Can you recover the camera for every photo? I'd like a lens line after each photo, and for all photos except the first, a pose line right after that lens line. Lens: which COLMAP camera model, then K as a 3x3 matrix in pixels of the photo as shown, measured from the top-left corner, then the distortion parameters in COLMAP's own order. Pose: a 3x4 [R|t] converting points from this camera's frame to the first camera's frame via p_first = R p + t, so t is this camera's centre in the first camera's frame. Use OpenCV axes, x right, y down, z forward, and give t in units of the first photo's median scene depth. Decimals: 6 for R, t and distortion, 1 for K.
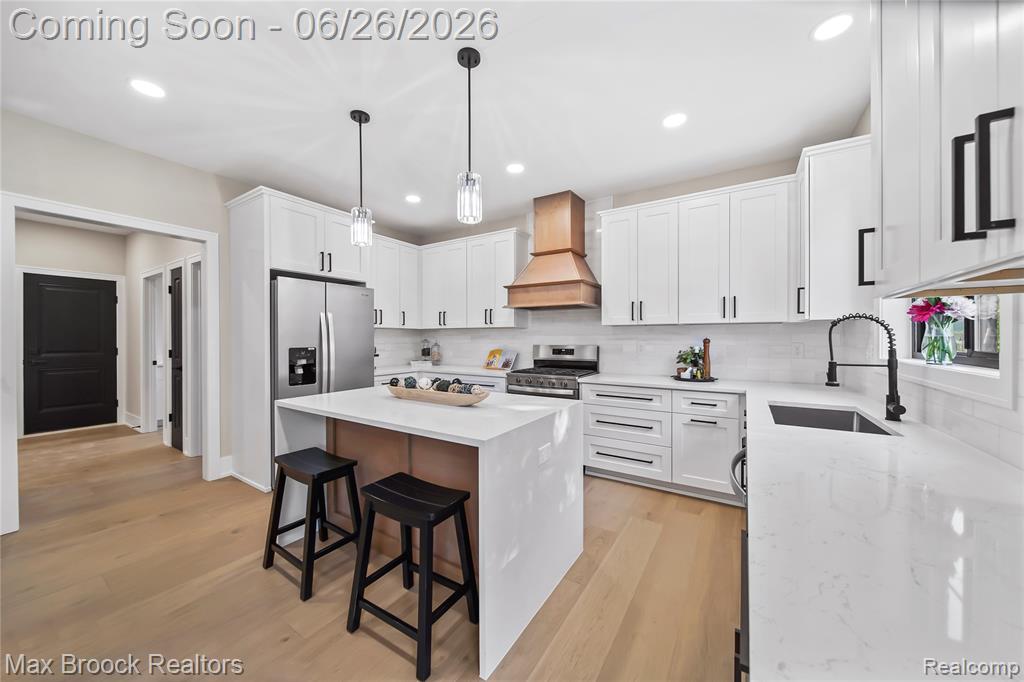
lens RADIAL K [[366.2, 0, 509.1], [0, 366.2, 342.2], [0, 0, 1]] dist [0.000560, -0.000311]
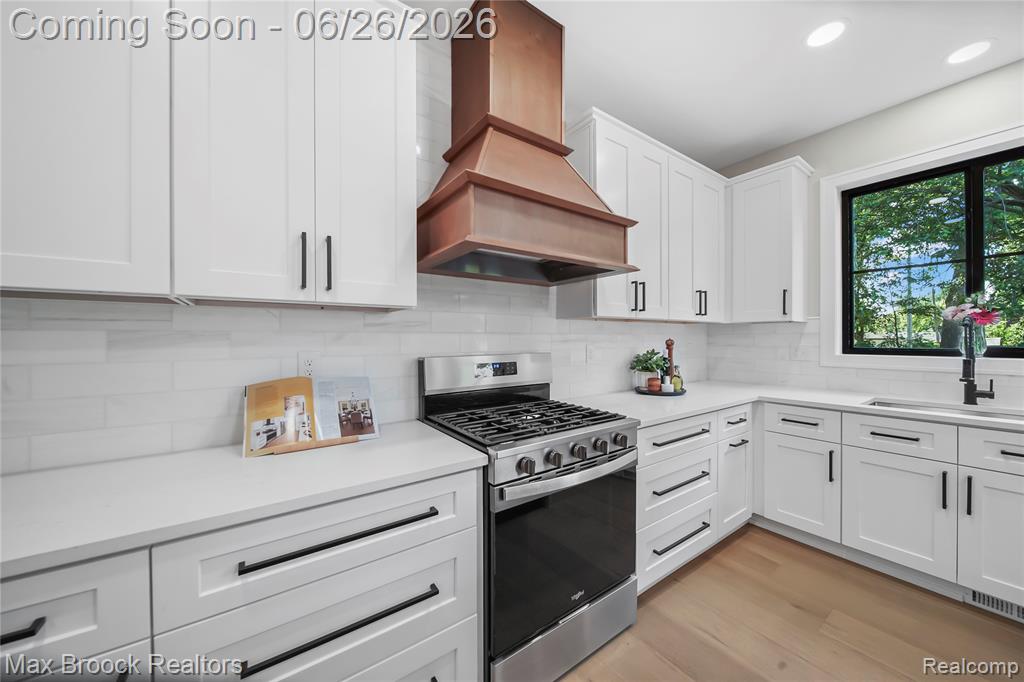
lens RADIAL K [[366.2, 0, 515.0], [0, 366.2, 337.9], [0, 0, 1]] dist [0.000560, -0.000311]
pose [[0.360357, 0.009012, 0.932771, -0.290713], [0.016960, 0.999725, -0.016211, -0.006138], [-0.932660, 0.021662, 0.360105, 0.895708]]
